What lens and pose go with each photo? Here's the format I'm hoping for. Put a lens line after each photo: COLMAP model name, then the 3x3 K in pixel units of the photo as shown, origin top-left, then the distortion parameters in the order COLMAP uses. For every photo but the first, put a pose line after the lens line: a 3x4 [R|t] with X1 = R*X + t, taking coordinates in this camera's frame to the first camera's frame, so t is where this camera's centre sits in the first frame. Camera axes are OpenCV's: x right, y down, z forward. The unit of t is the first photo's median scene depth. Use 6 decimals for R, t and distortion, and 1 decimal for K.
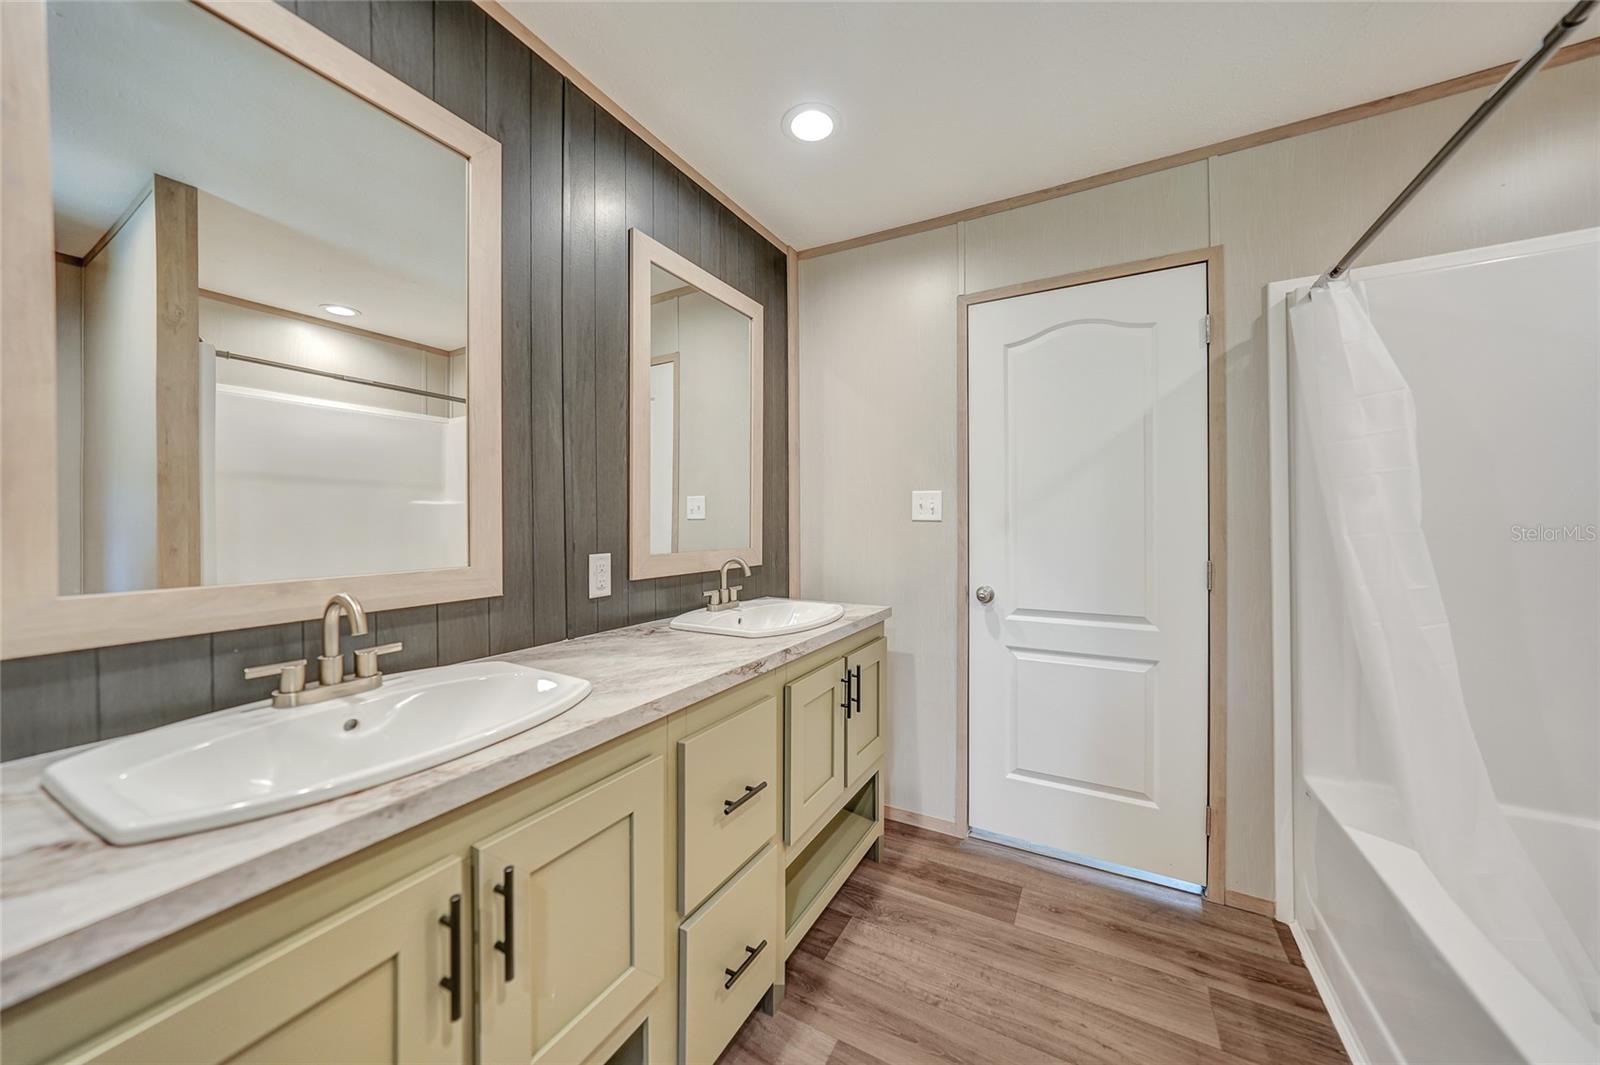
lens RADIAL K [[560.7, 0, 799.4], [0, 560.7, 519.3], [0, 0, 1]] dist [-0.026598, 0.006054]
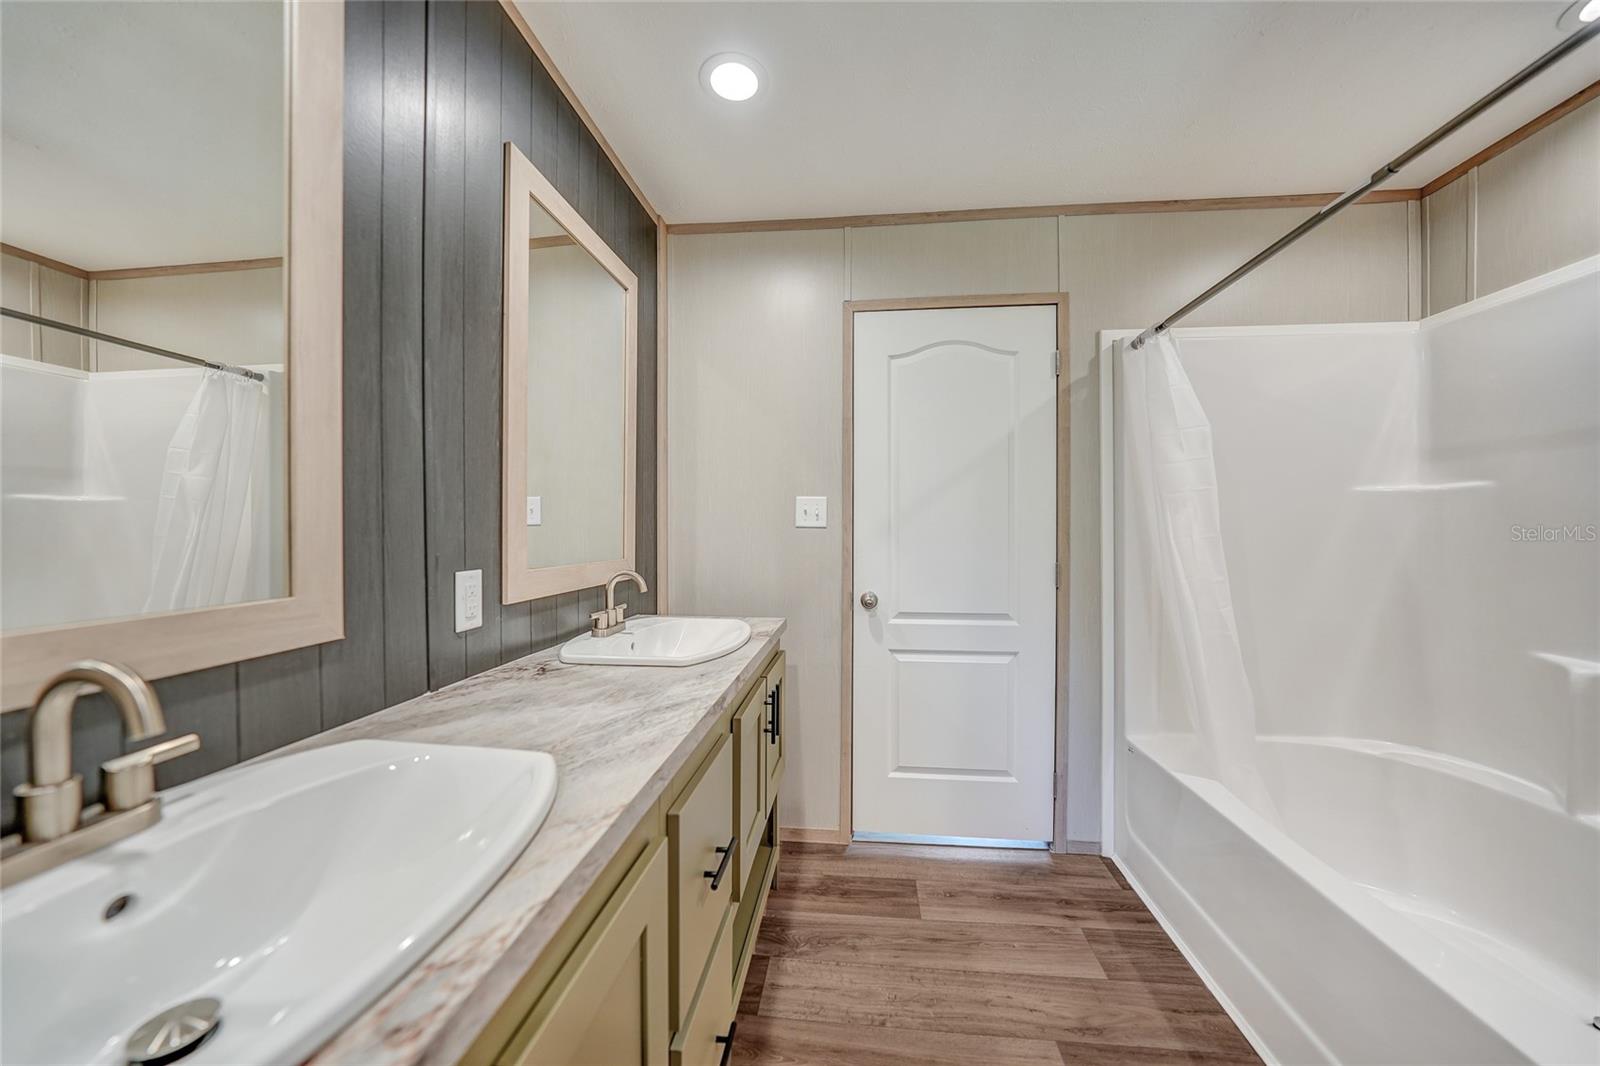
lens RADIAL K [[560.7, 0, 805.7], [0, 560.7, 530.2], [0, 0, 1]] dist [-0.026598, 0.006054]
pose [[0.918197, -0.000007, 0.396125, -0.219565], [-0.002275, 0.999983, 0.005291, 0.002897], [-0.396118, -0.005759, 0.918182, 0.138535]]
